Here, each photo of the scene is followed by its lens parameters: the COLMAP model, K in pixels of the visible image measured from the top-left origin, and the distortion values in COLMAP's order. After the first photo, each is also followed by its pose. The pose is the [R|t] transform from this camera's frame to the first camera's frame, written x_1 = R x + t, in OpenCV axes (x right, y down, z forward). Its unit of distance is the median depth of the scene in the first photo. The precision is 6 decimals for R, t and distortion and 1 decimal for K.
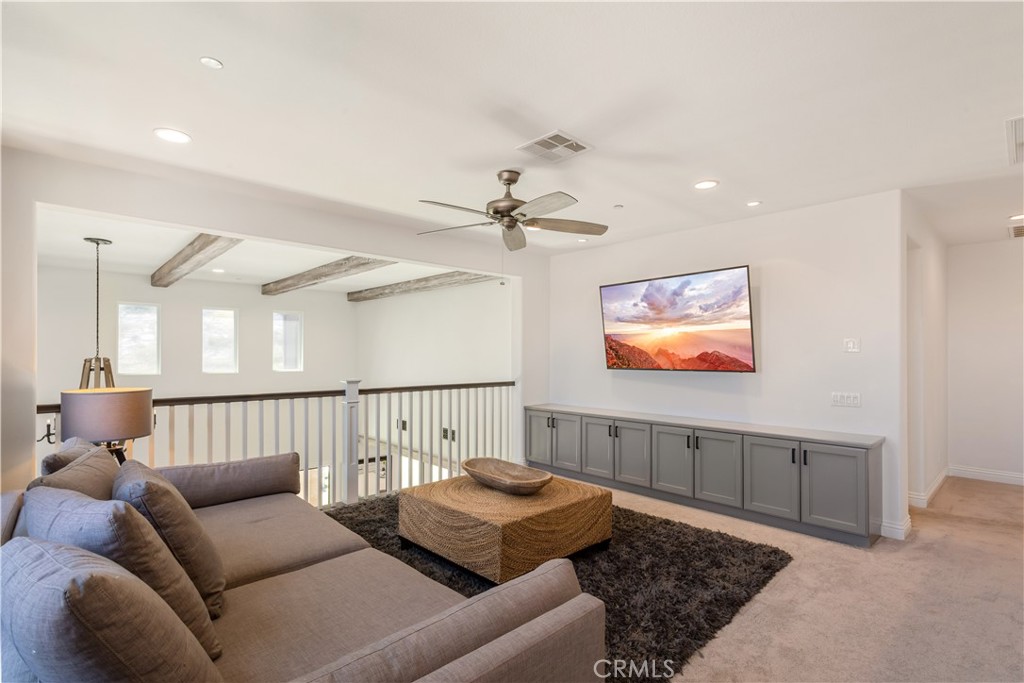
lens RADIAL K [[445.5, 0, 530.6], [0, 445.5, 345.2], [0, 0, 1]] dist [-0.000122, 0.000144]
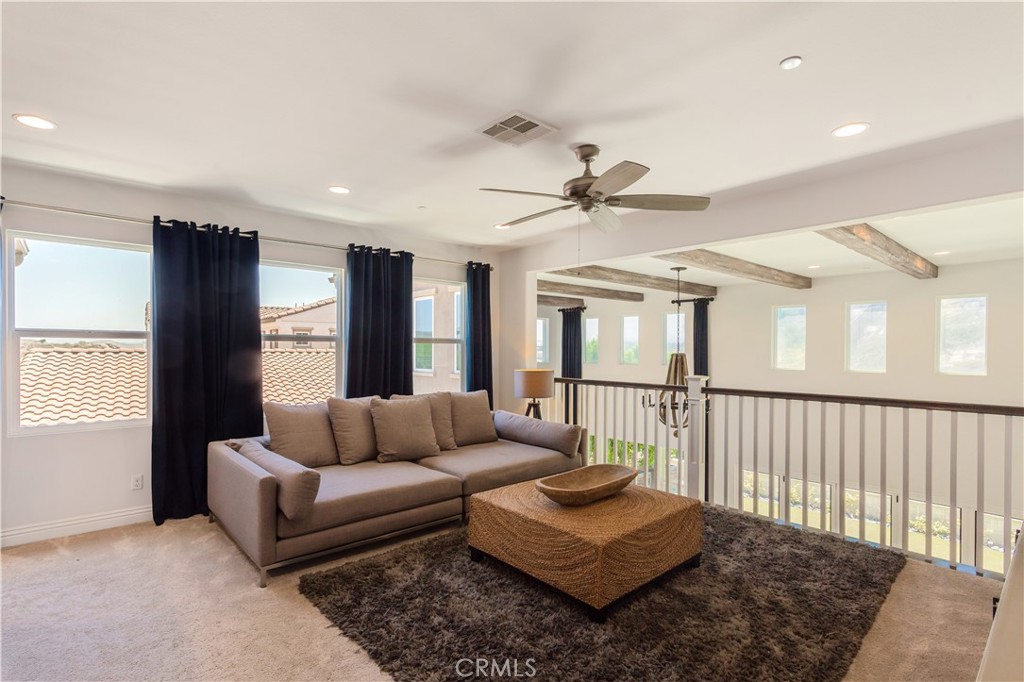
lens RADIAL K [[485.4, 0, 510.2], [0, 485.4, 348.0], [0, 0, 1]] dist [0.000752, 0.000641]
pose [[-0.015357, -0.003186, -0.999877, 0.542221], [0.014589, 0.999888, -0.003410, 0.009654], [0.999776, -0.014639, -0.015309, 0.499245]]
